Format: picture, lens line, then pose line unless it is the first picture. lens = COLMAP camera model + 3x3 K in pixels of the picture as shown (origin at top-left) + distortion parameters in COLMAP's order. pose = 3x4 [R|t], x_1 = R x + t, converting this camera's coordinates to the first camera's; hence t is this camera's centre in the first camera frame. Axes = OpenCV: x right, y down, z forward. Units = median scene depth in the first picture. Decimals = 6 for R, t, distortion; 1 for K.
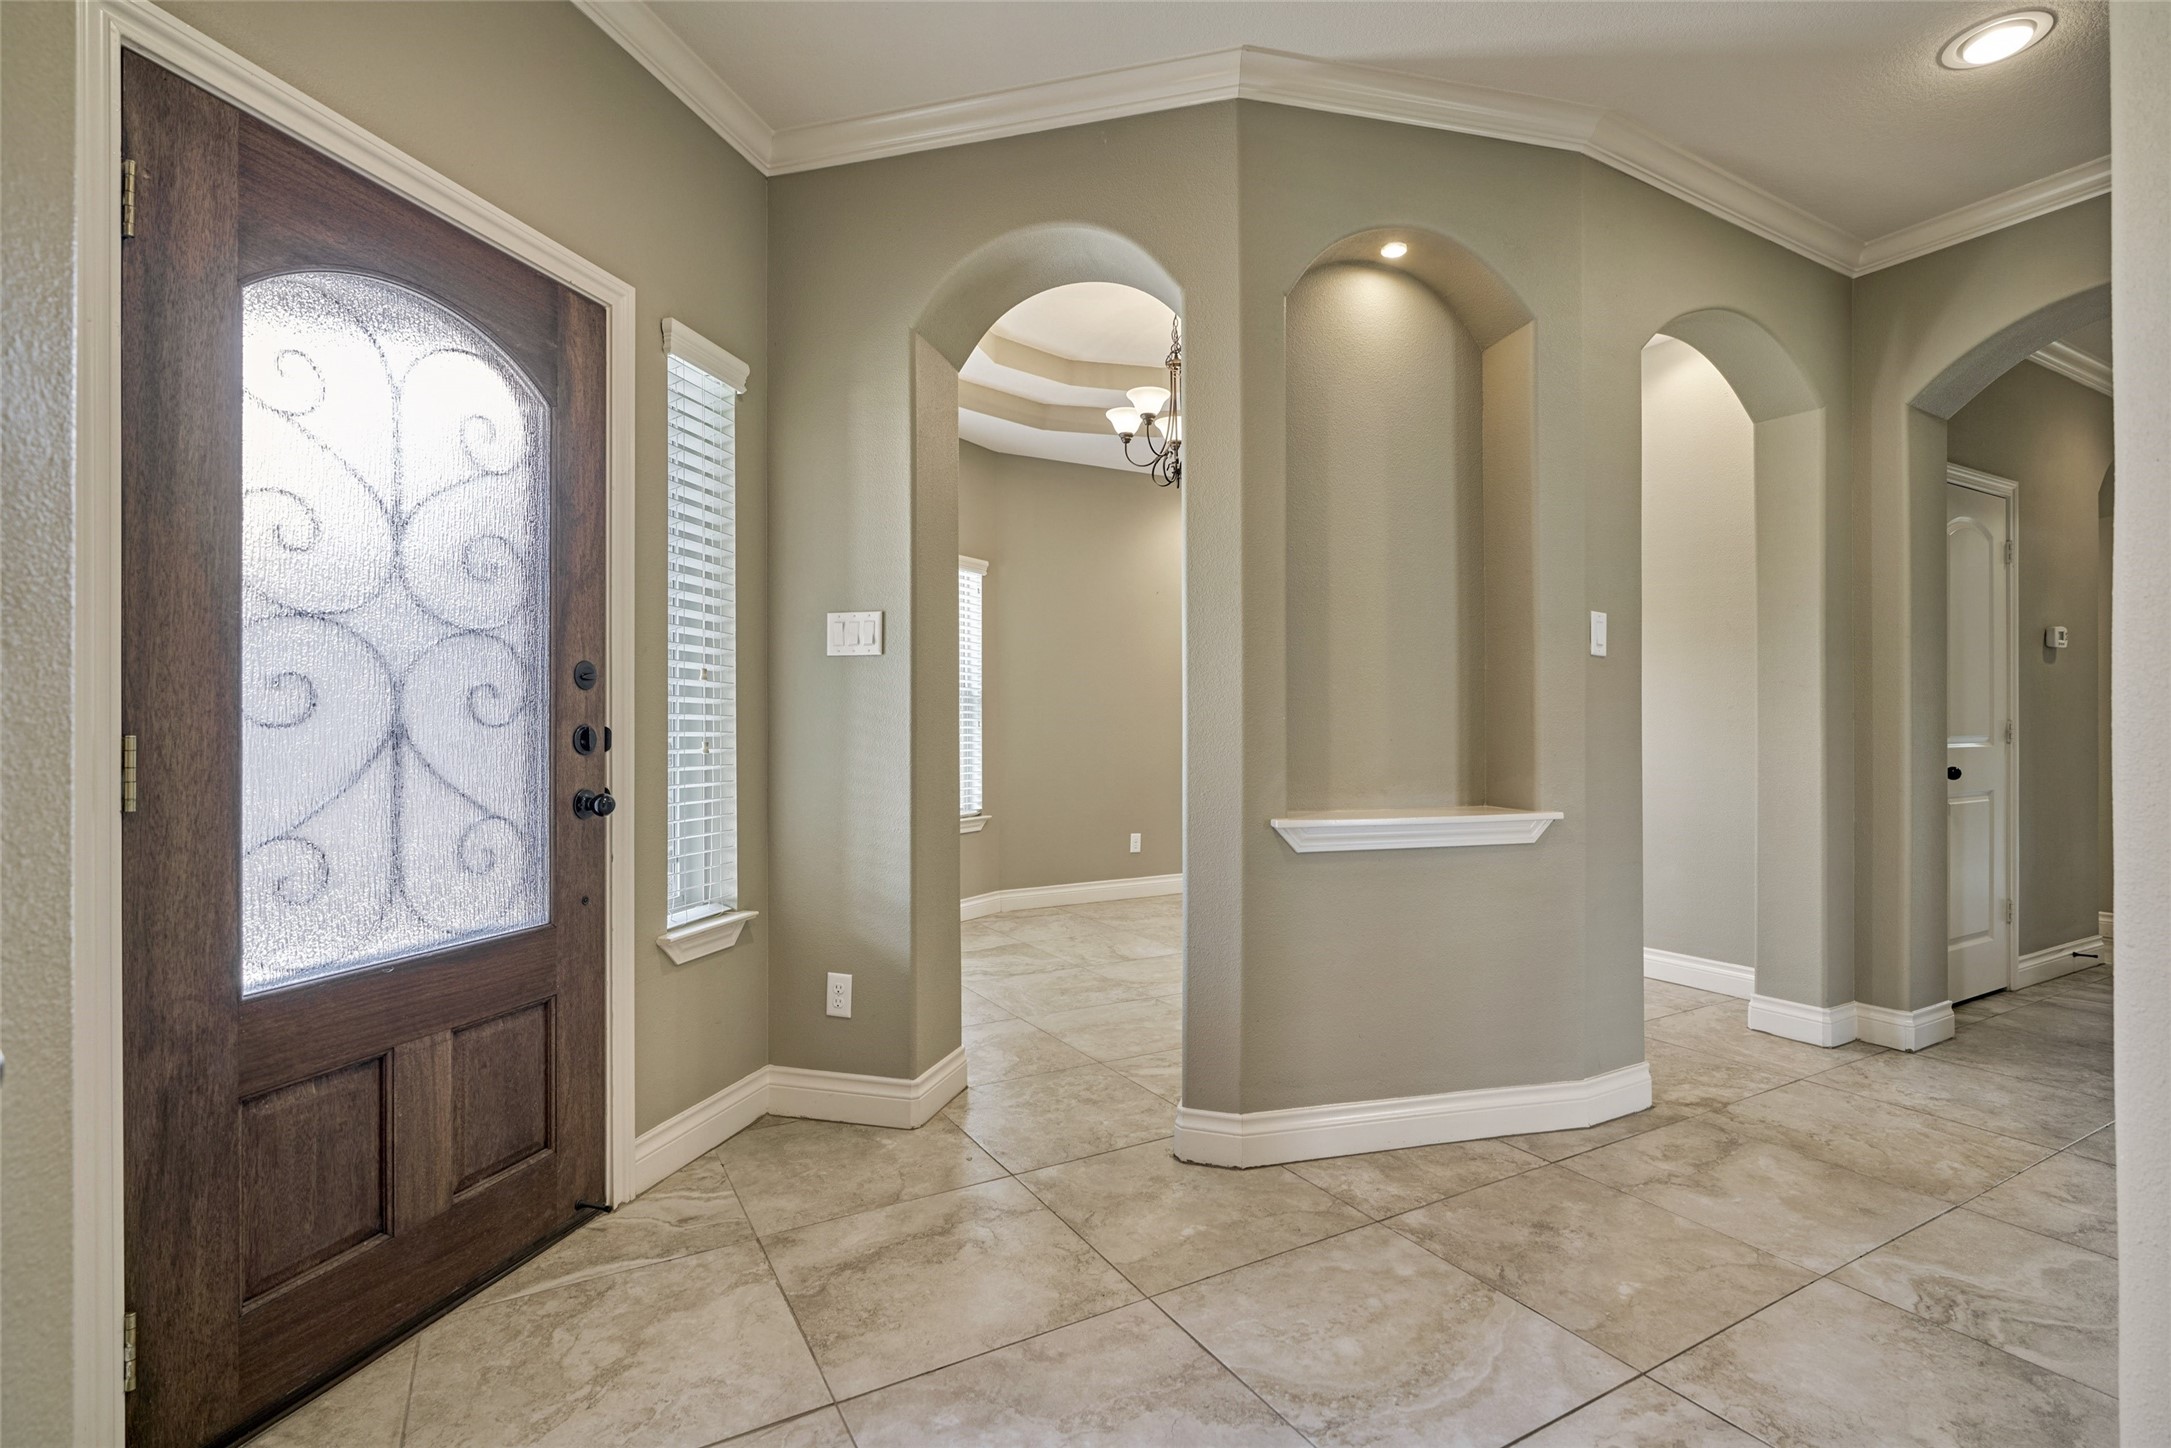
lens RADIAL K [[1010.6, 0, 1087.6], [0, 1010.6, 715.5], [0, 0, 1]] dist [-0.002081, 0.000314]
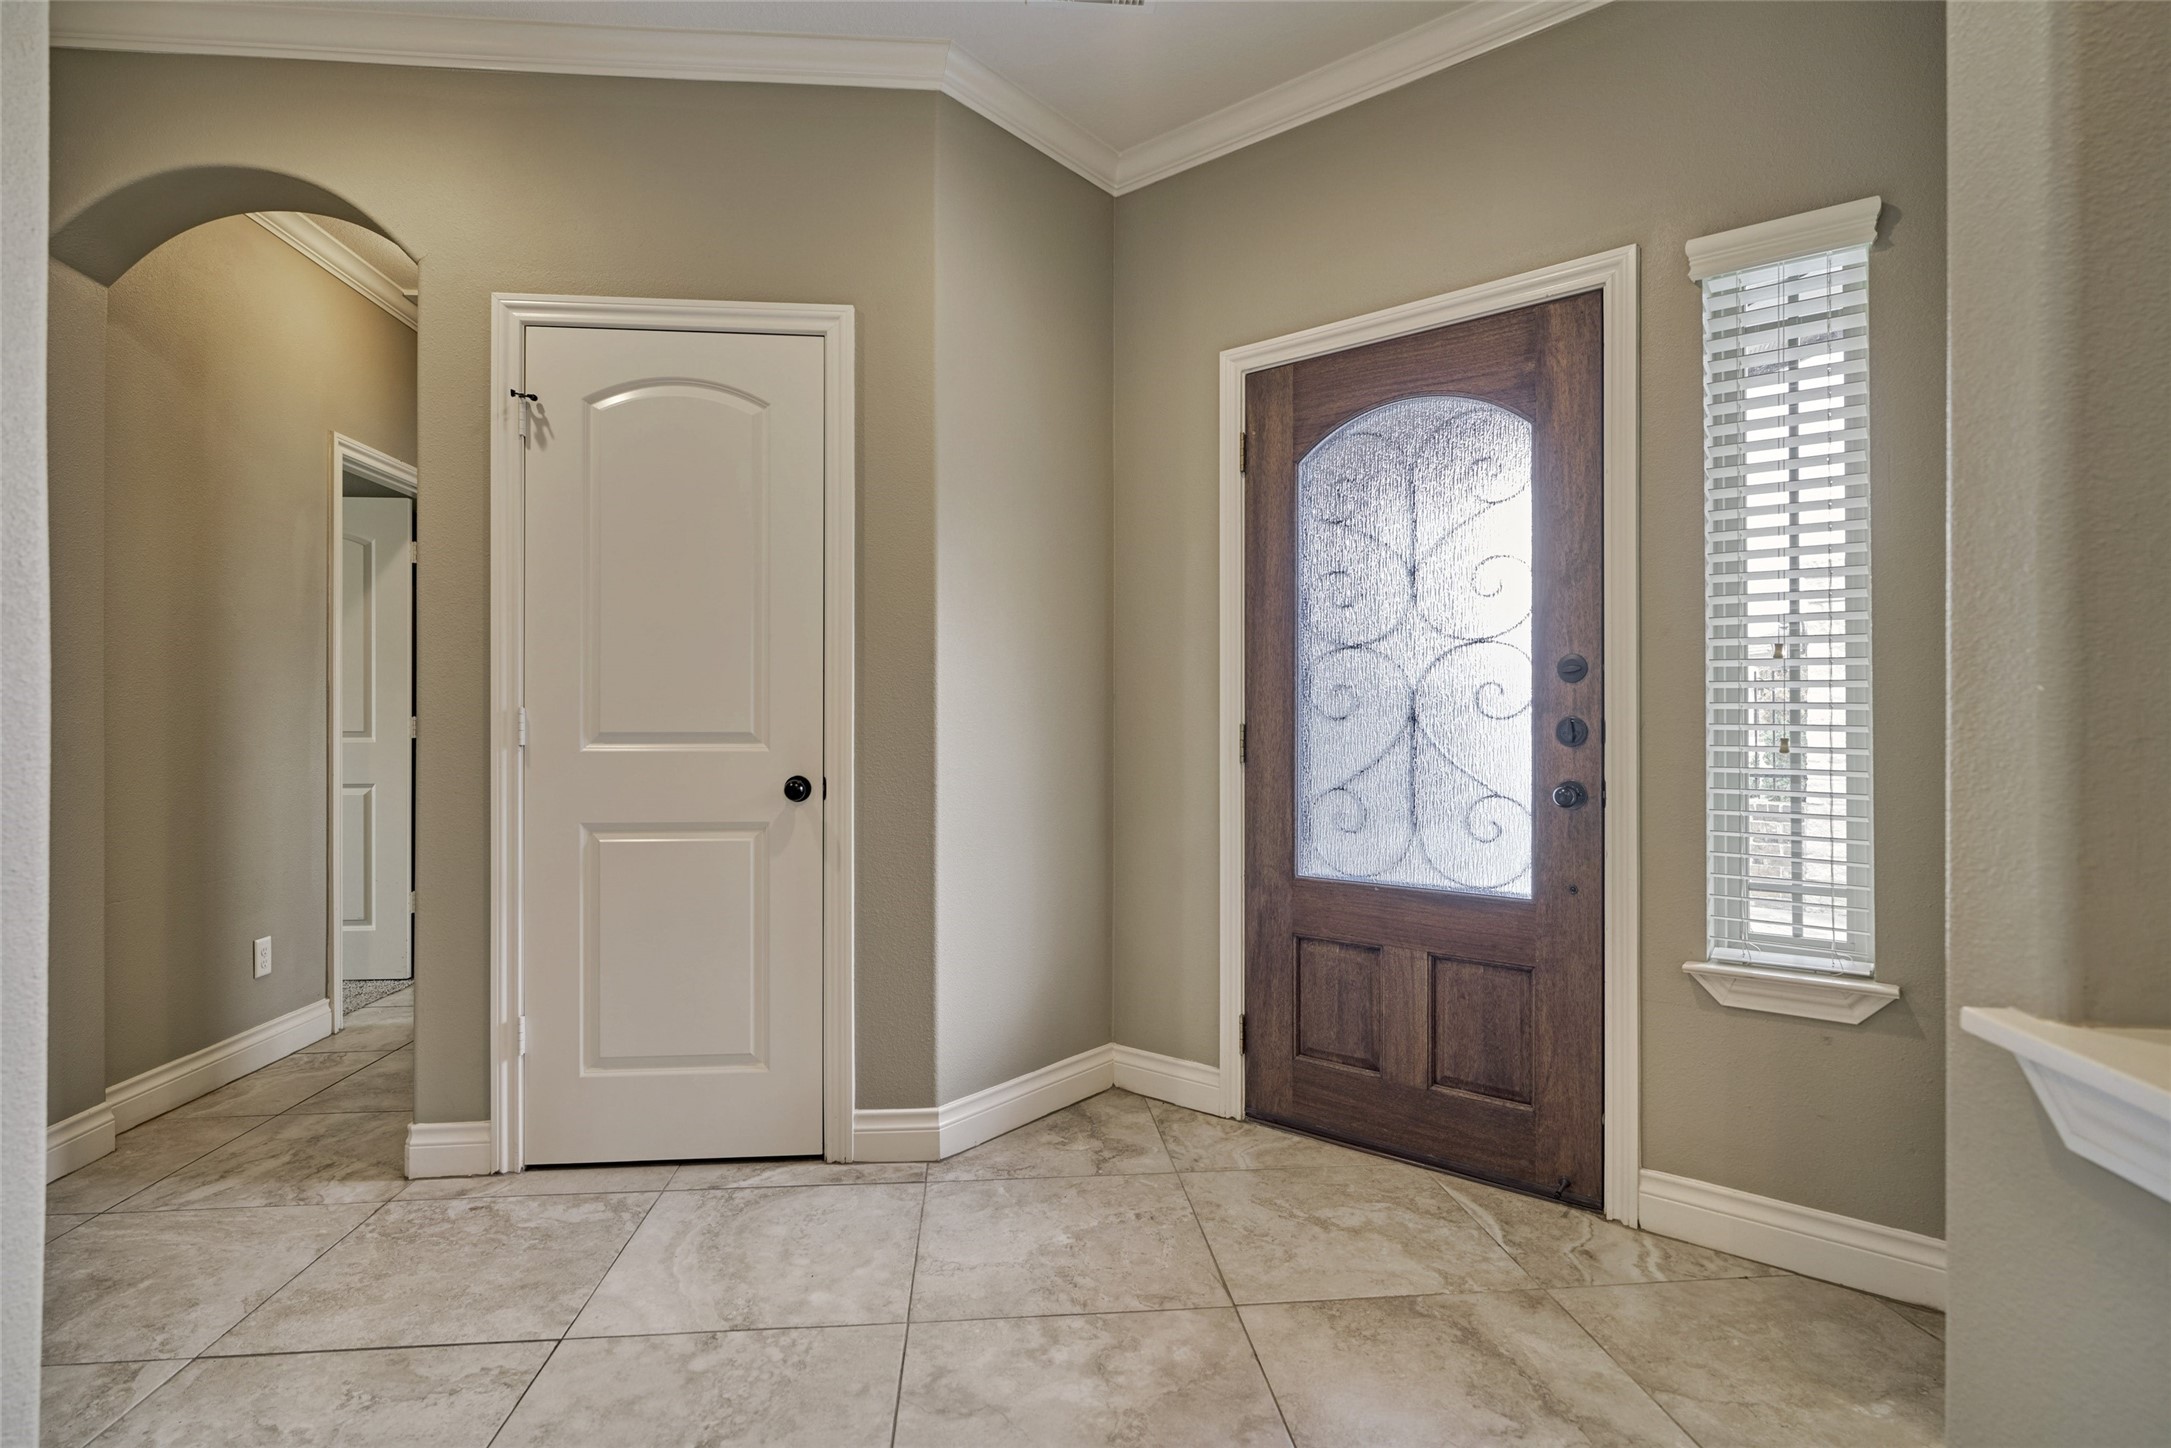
lens RADIAL K [[1038.8, 0, 1085.5], [0, 1038.8, 724.0], [0, 0, 1]] dist [-0.006961, 0.000045]
pose [[-0.399051, -0.000423, -0.916929, 0.715963], [0.007778, 0.999962, -0.003846, 0.018041], [0.916896, -0.008667, -0.399032, 1.056771]]
